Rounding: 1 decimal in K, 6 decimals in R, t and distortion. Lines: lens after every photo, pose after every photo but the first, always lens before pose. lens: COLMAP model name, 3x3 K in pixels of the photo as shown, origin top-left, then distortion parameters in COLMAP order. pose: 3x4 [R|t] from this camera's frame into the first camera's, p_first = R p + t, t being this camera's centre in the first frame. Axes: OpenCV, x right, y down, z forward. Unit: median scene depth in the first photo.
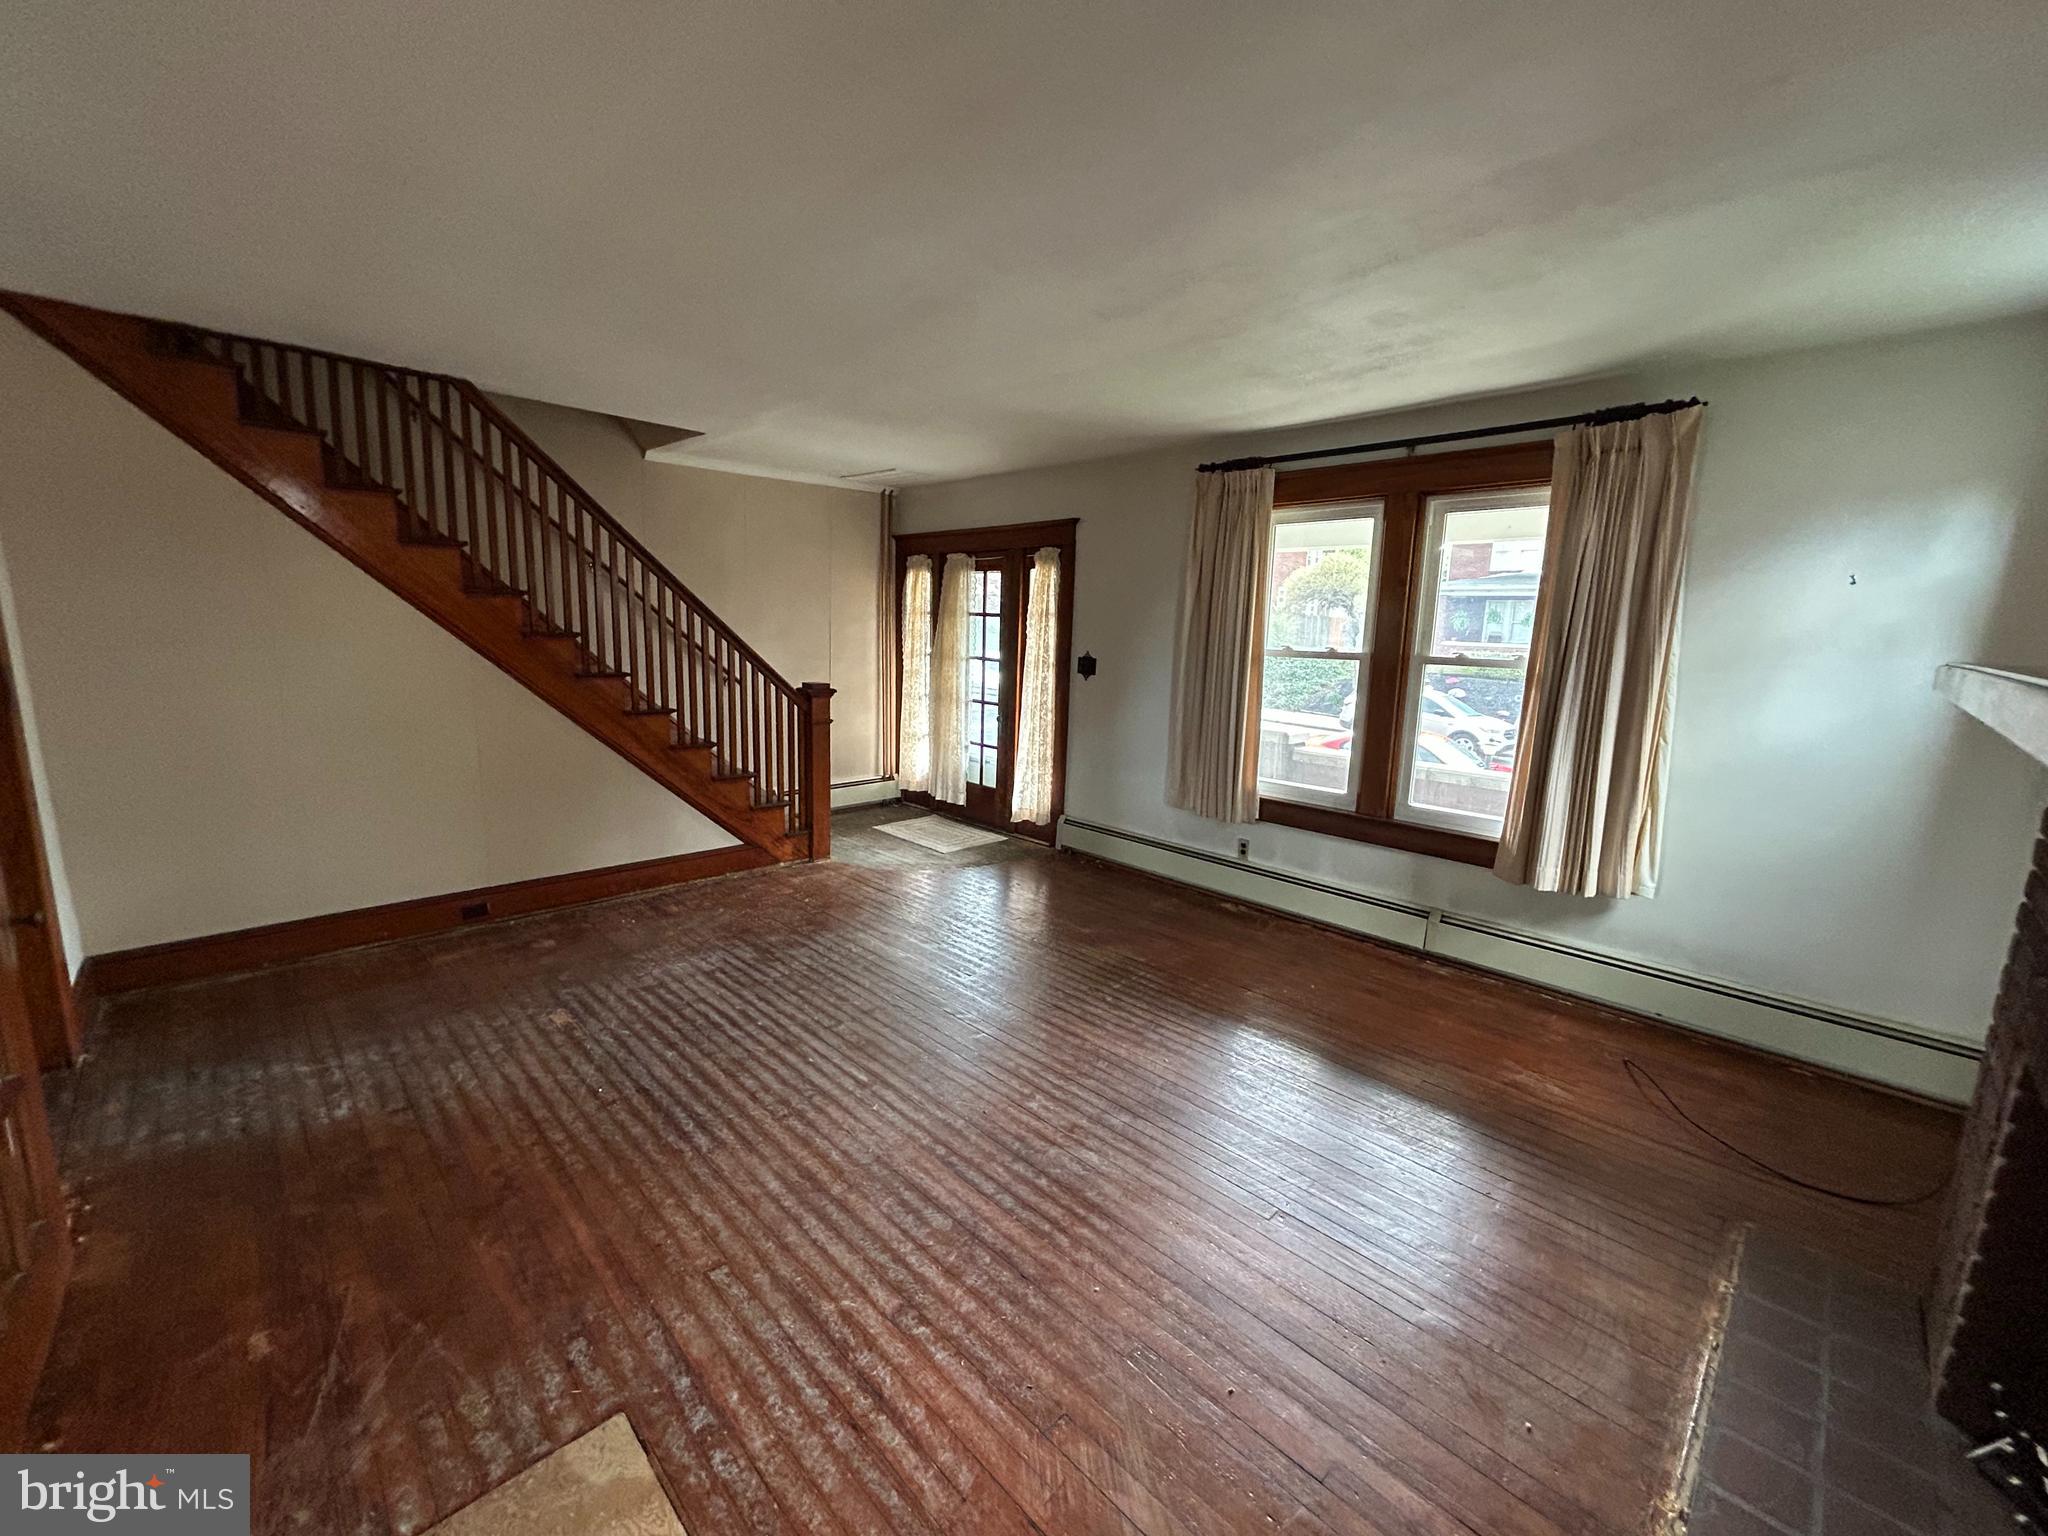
lens RADIAL K [[825.8, 0, 1022.1], [0, 825.8, 761.8], [0, 0, 1]] dist [-0.000283, 0.000239]
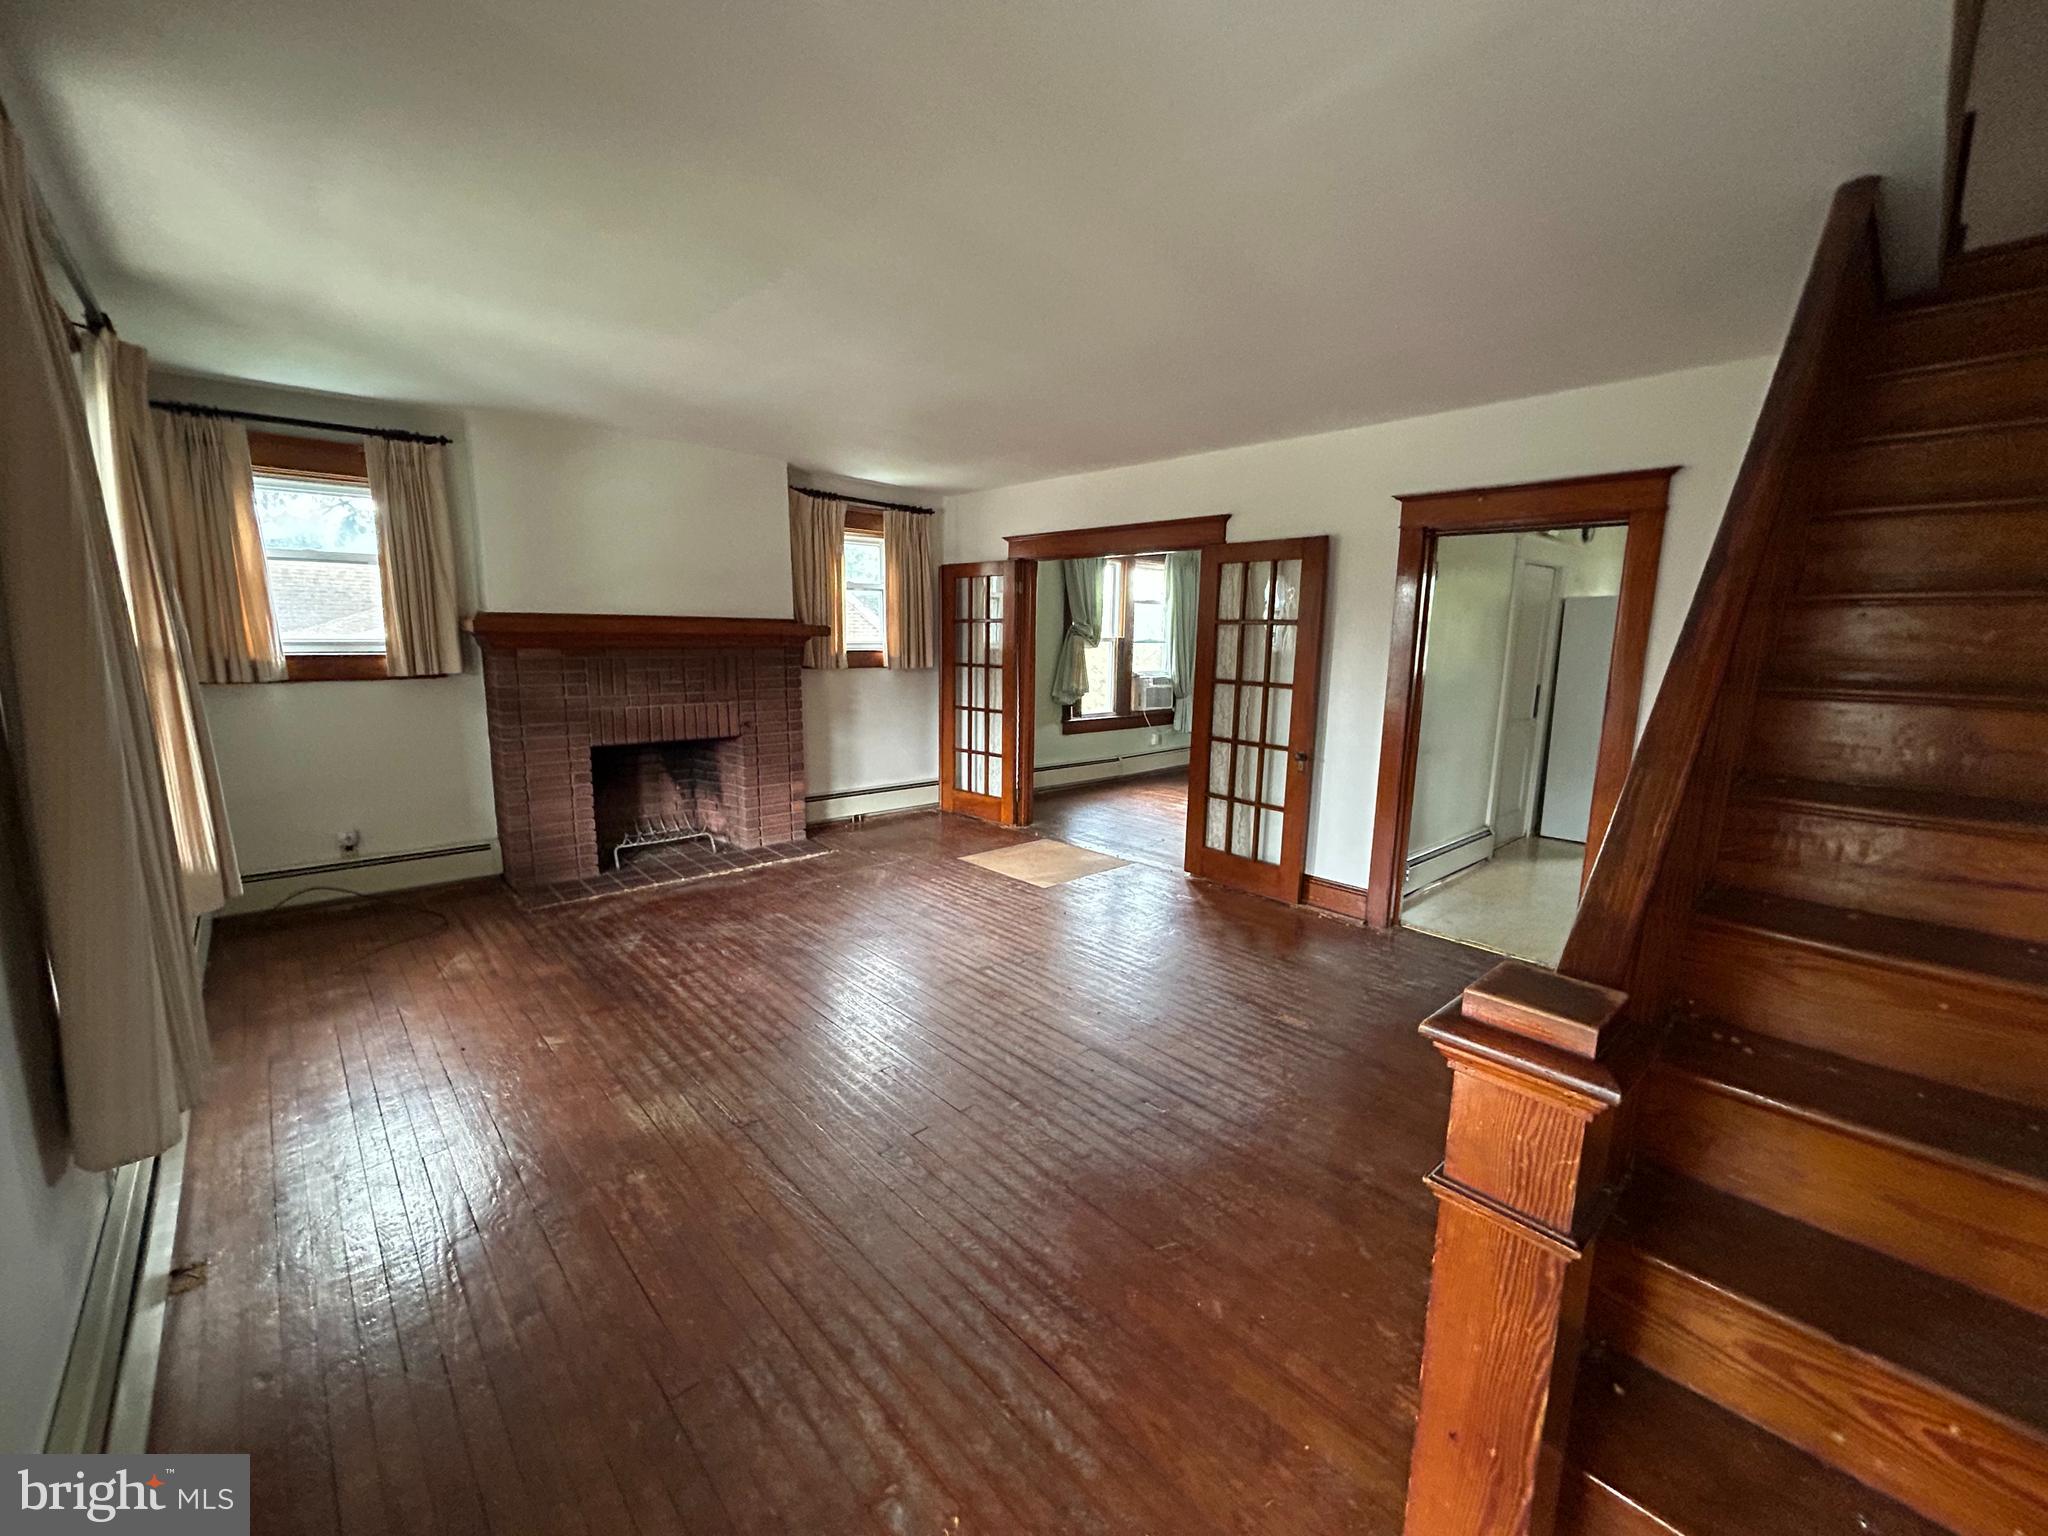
lens RADIAL K [[825.8, 0, 1035.8], [0, 825.8, 769.8], [0, 0, 1]] dist [-0.000283, 0.000239]
pose [[-0.998765, -0.048571, 0.010463, -0.263974], [-0.042481, 0.944021, 0.327139, -0.352430], [-0.025767, 0.326290, -0.944918, 2.133383]]
